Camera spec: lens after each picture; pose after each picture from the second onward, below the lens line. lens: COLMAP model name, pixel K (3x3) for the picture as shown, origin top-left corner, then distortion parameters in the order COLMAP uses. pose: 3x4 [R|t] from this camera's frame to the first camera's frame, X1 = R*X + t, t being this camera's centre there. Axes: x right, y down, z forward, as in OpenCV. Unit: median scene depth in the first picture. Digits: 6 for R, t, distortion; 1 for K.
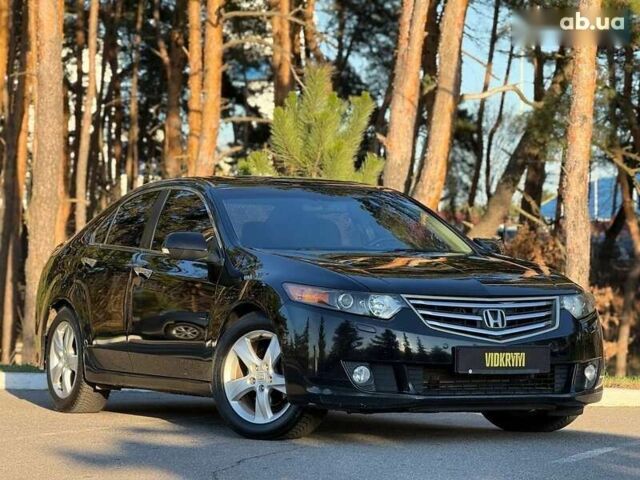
lens RADIAL K [[2367.6, 0, 320.0], [0, 2367.6, 240.0], [0, 0, 1]] dist [0.129547, 0.755284]
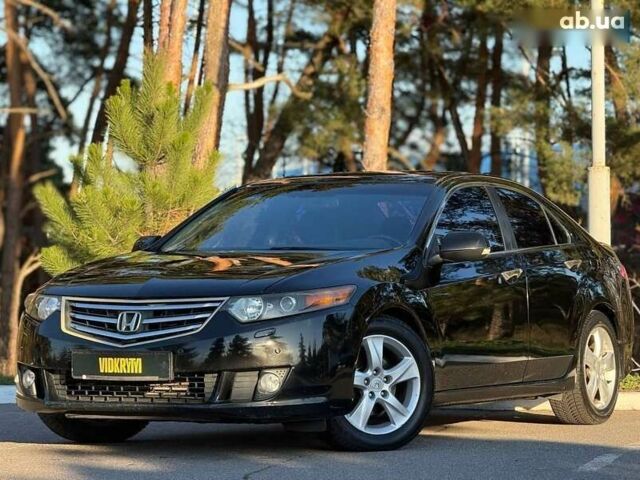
lens RADIAL K [[2424.7, 0, 320.0], [0, 2424.7, 240.0], [0, 0, 1]] dist [0.195246, -0.038563]
pose [[0.567983, -0.027643, -0.822576, 0.905702], [0.022334, 0.999585, -0.018169, 0.019981], [0.822737, -0.008052, 0.568365, 0.514686]]
